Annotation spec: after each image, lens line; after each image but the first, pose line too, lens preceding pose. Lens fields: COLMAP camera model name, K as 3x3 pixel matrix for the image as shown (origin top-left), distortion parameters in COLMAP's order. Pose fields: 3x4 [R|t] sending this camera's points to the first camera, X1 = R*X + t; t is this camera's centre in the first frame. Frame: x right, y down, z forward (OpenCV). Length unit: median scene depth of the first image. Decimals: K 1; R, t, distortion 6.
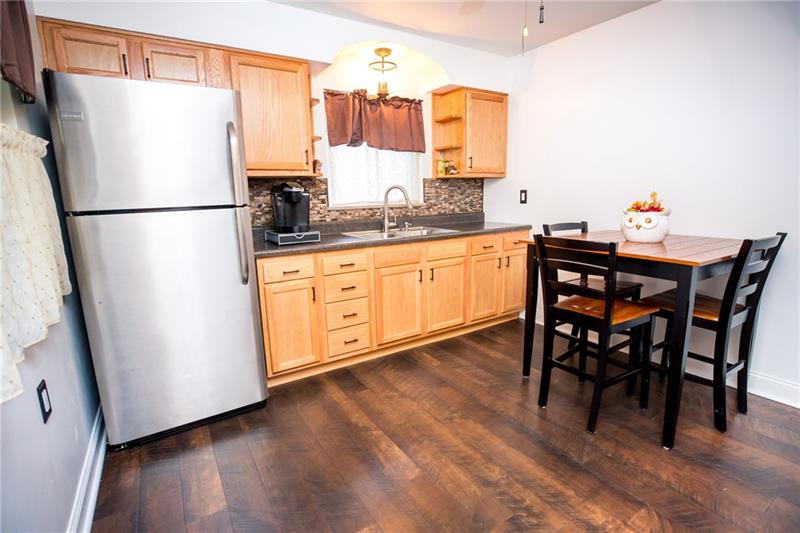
lens RADIAL K [[389.4, 0, 401.0], [0, 389.4, 269.8], [0, 0, 1]] dist [-0.026193, -0.000113]
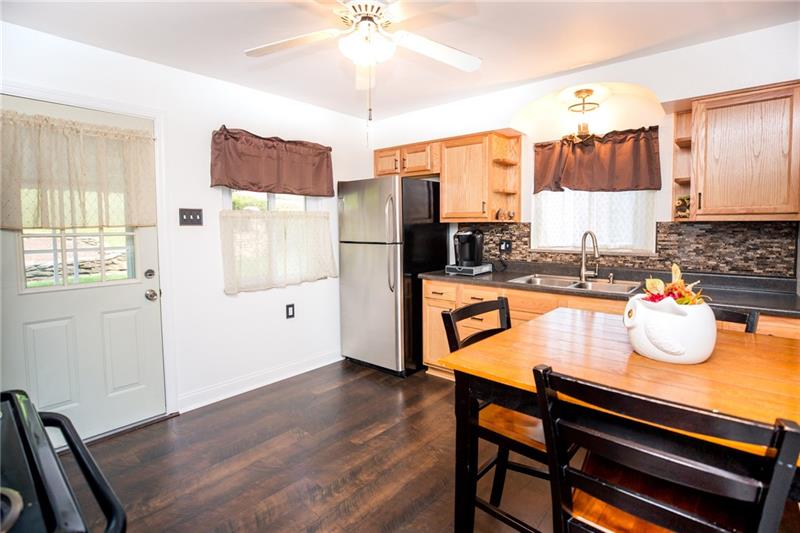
lens RADIAL K [[389.4, 0, 403.1], [0, 389.4, 258.2], [0, 0, 1]] dist [-0.026193, -0.000113]
pose [[0.294496, 0.095587, -0.950860, 0.697767], [-0.192687, 0.980489, 0.038887, -0.103994], [0.936025, 0.171767, 0.307169, 0.326230]]
